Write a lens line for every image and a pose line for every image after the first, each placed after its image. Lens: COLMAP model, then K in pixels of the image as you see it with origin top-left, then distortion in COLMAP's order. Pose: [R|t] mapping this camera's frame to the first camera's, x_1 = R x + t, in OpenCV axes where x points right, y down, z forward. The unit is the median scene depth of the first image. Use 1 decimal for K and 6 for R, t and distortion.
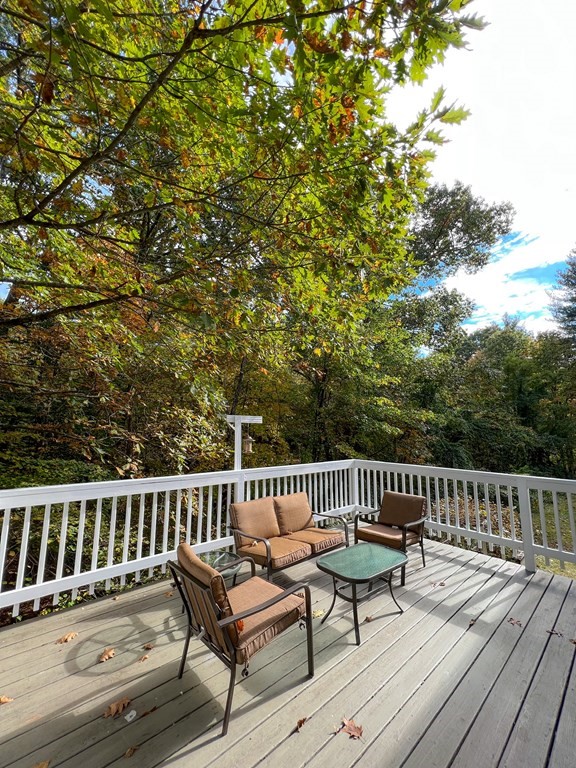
lens RADIAL K [[306.2, 0, 288.0], [0, 306.2, 384.0], [0, 0, 1]] dist [0.001276, 0.000093]
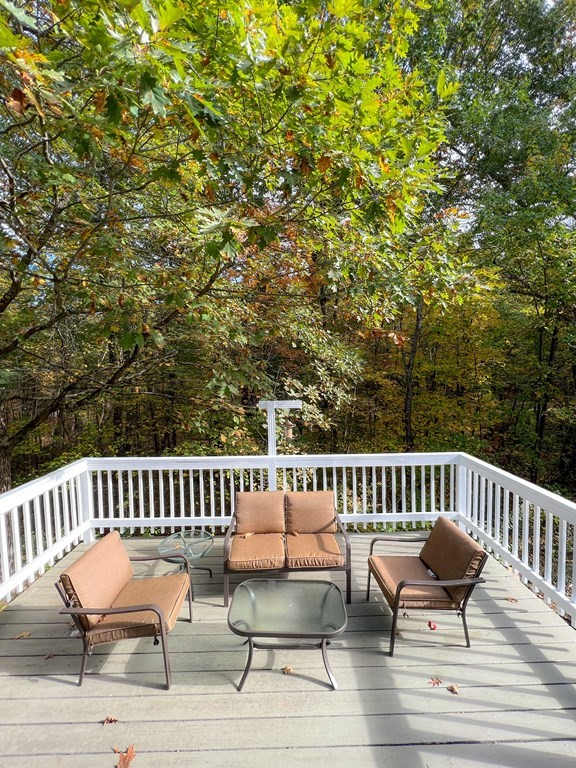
lens RADIAL K [[306.2, 0, 288.0], [0, 306.2, 384.0], [0, 0, 1]] dist [0.001276, 0.000093]
pose [[0.738982, -0.072296, -0.669835, 0.608818], [0.123367, 0.991936, 0.029041, 0.037576], [0.662334, -0.104097, 0.741942, 0.384285]]
